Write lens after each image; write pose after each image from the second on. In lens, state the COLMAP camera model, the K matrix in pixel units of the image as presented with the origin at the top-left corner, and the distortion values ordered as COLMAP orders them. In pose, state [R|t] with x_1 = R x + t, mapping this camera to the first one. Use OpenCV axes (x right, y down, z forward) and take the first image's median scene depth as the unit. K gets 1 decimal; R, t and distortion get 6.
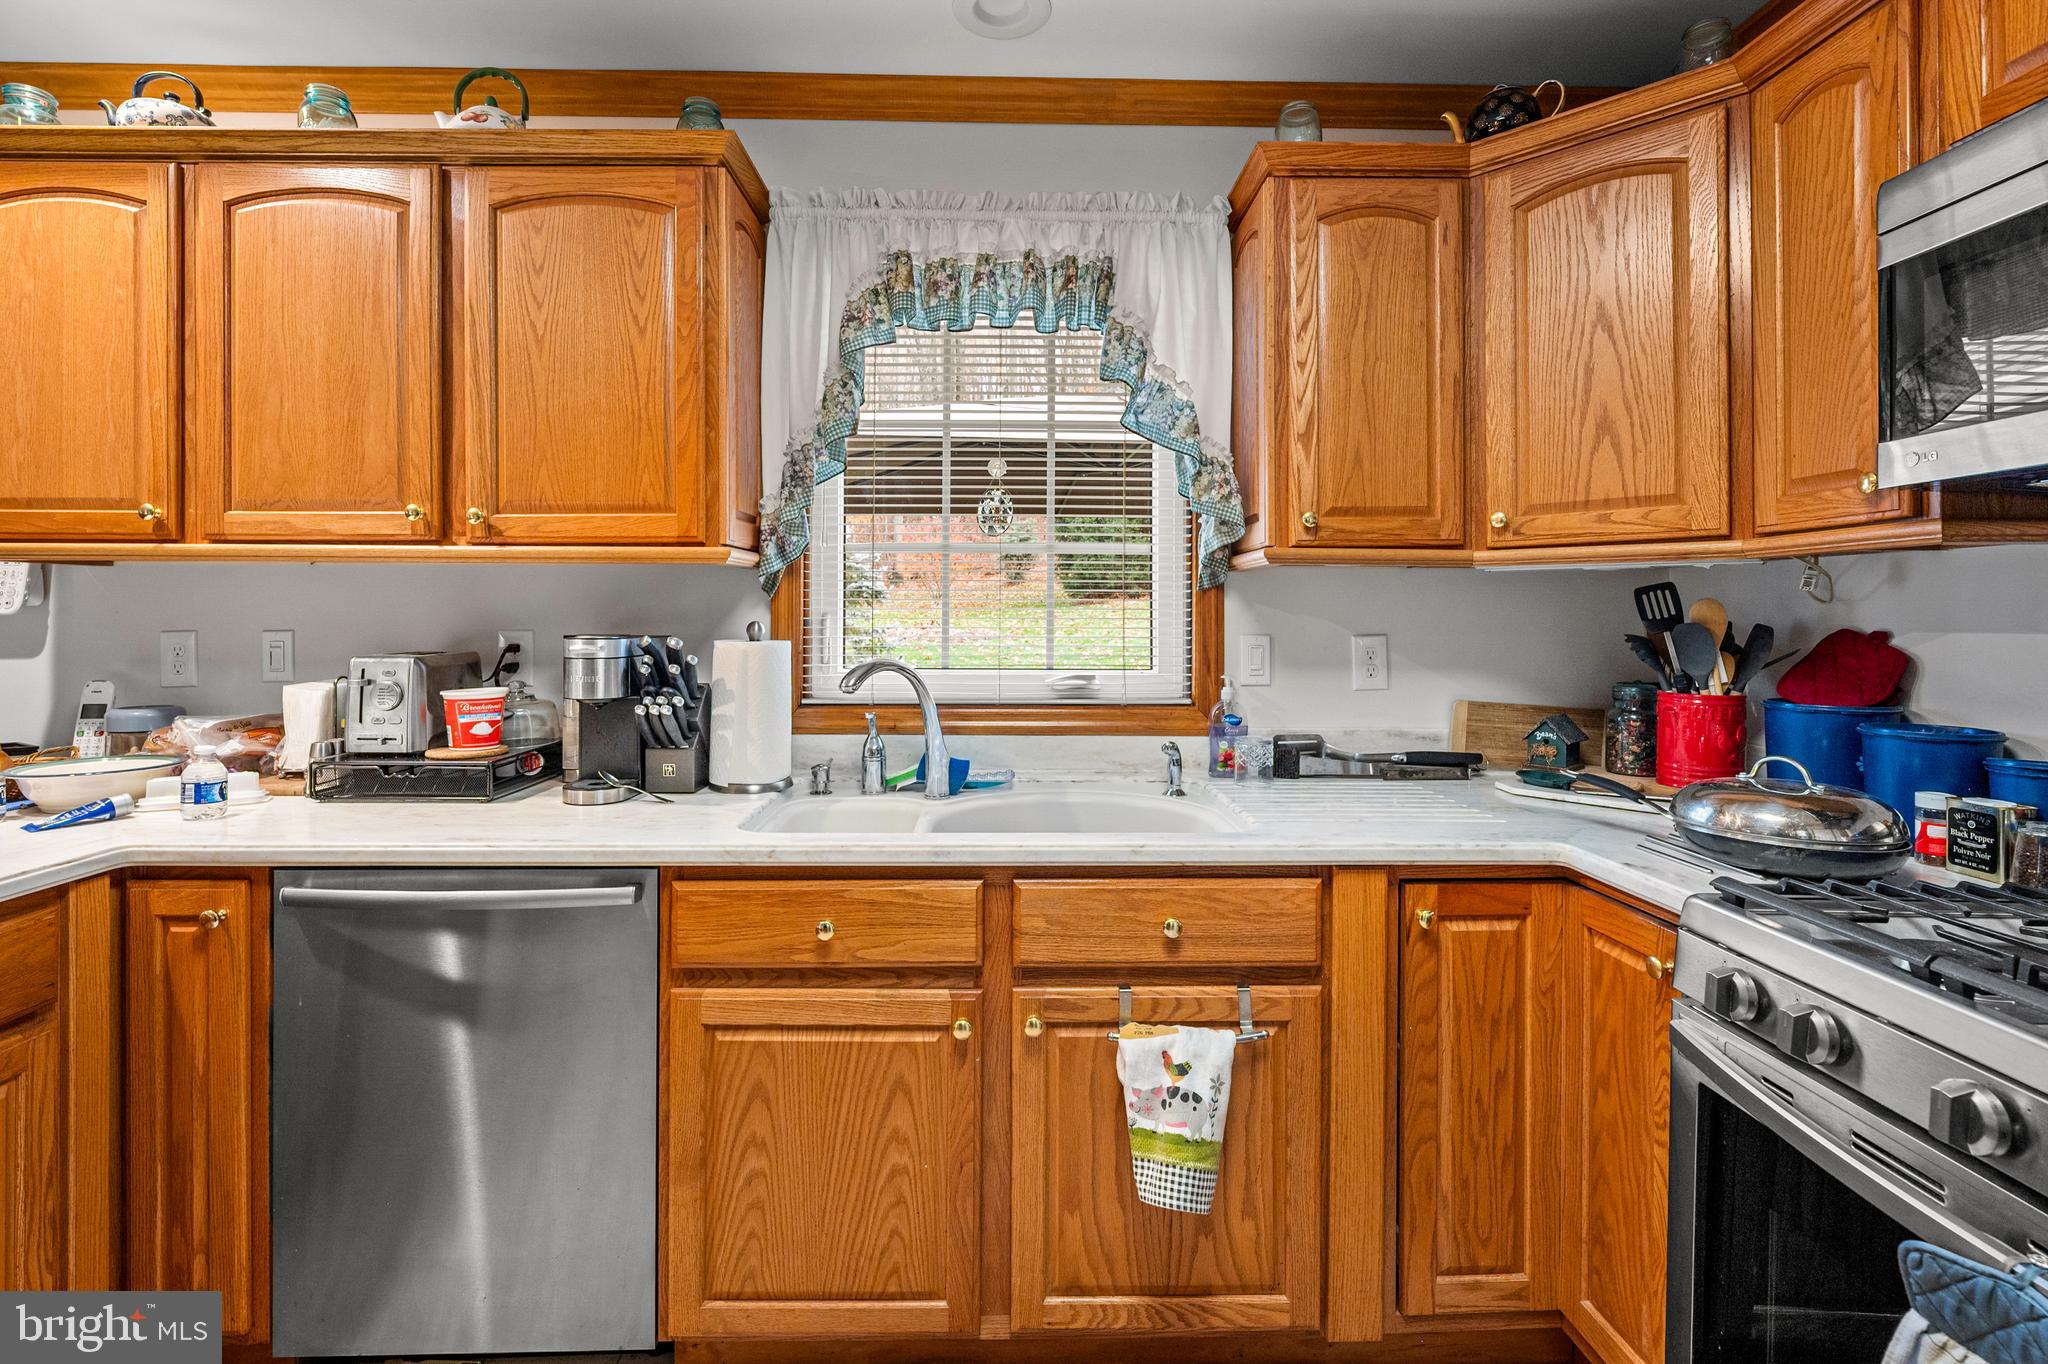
lens RADIAL K [[937.0, 0, 1019.9], [0, 937.0, 615.4], [0, 0, 1]] dist [-0.003275, -0.000459]
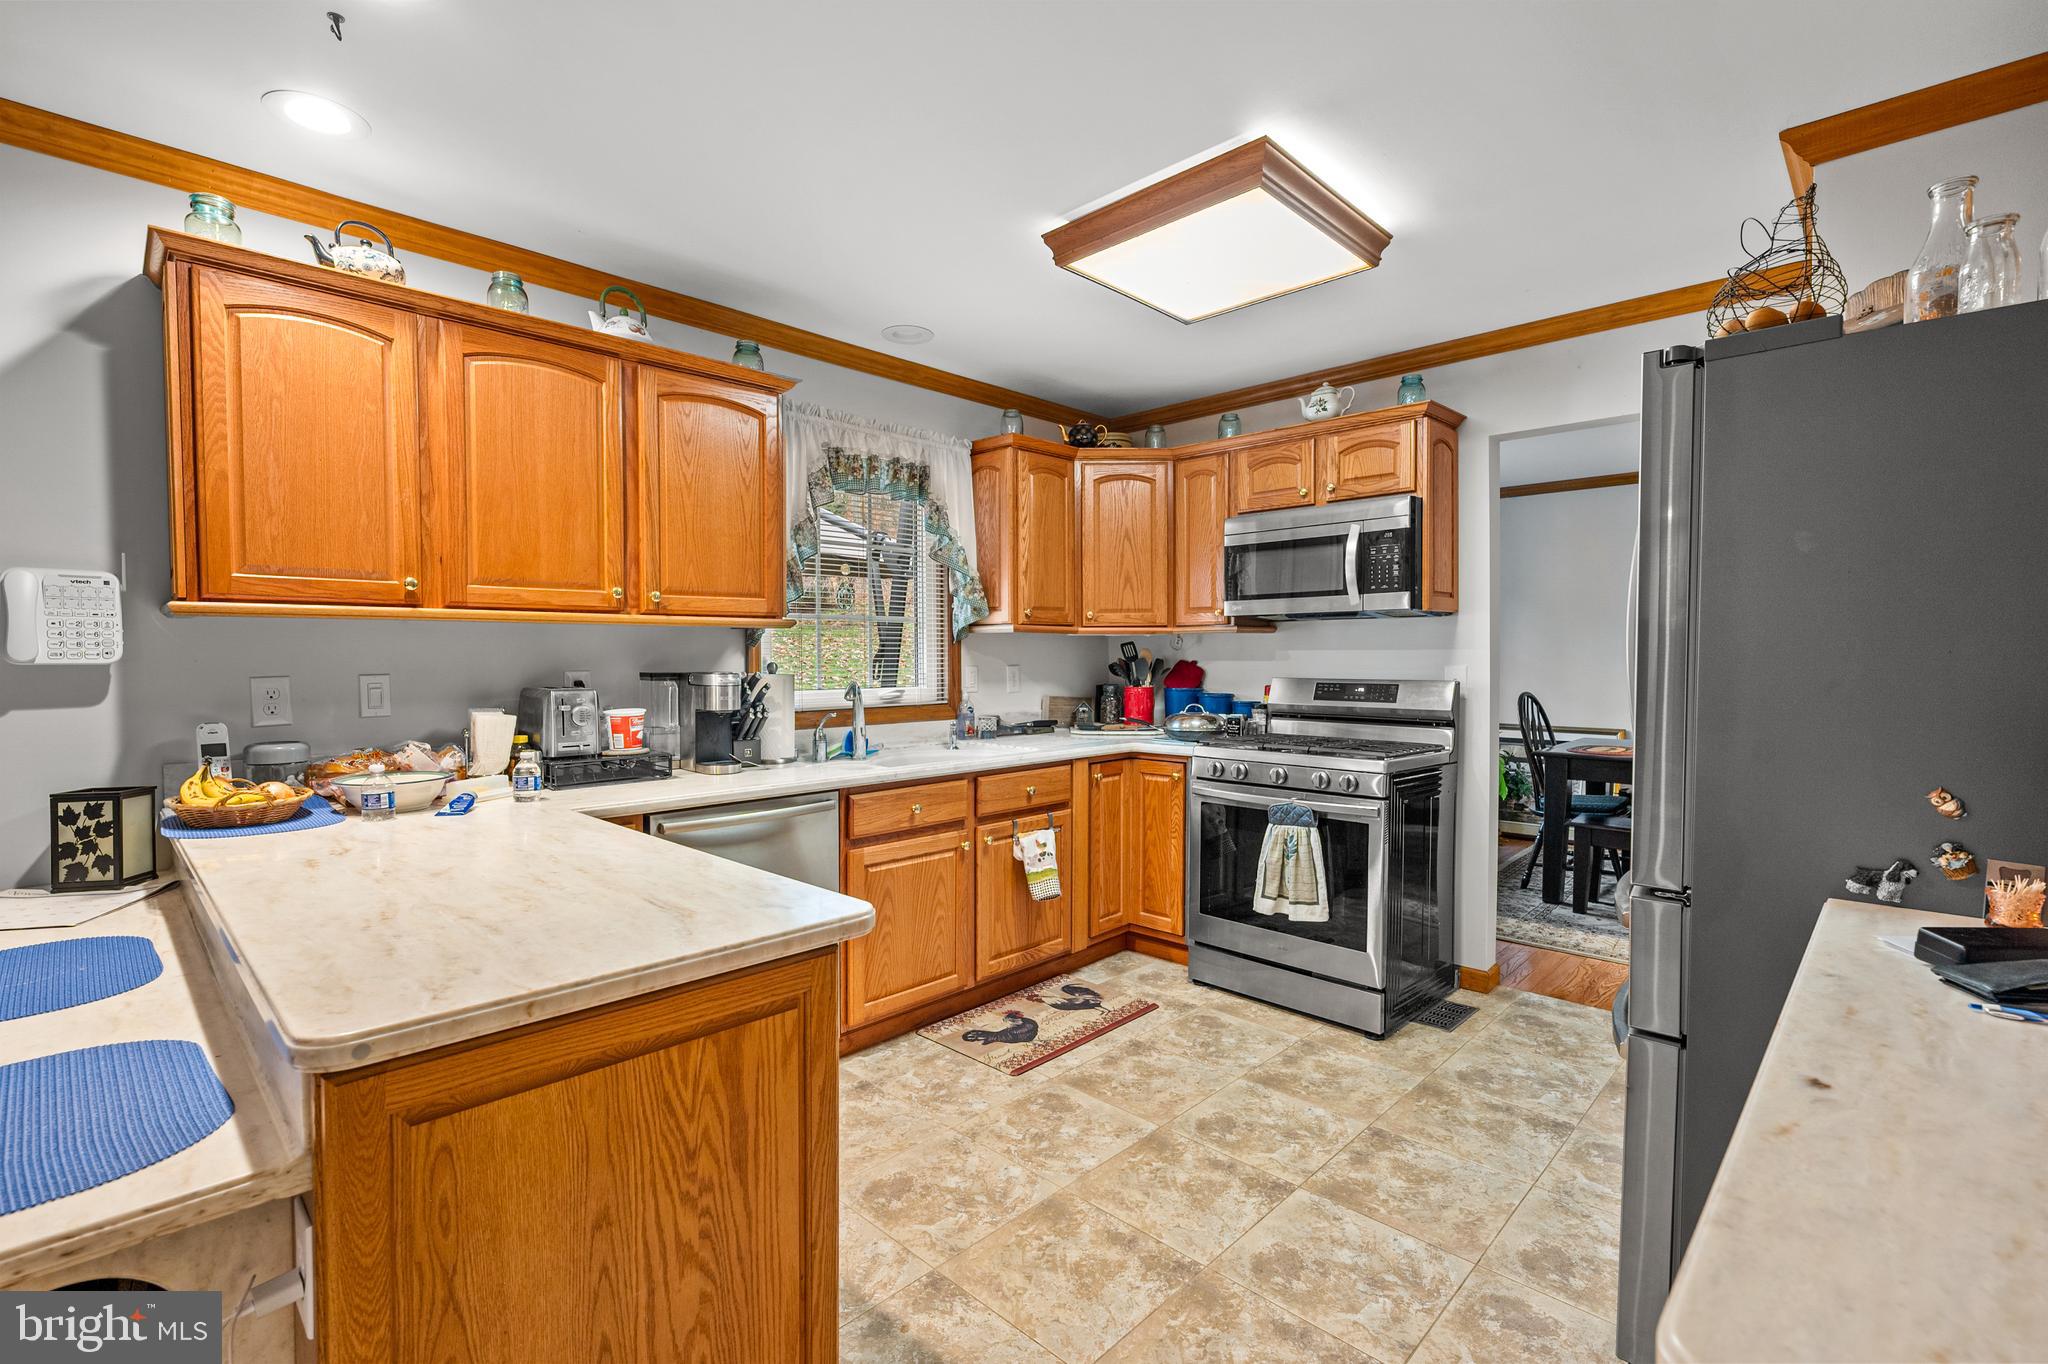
lens RADIAL K [[913.5, 0, 1017.7], [0, 913.5, 679.3], [0, 0, 1]] dist [-0.002091, 0.000155]
pose [[0.715145, -0.025189, 0.698522, -1.207639], [0.002563, 0.999438, 0.033417, -0.017545], [-0.698971, -0.022107, 0.714808, -0.503070]]
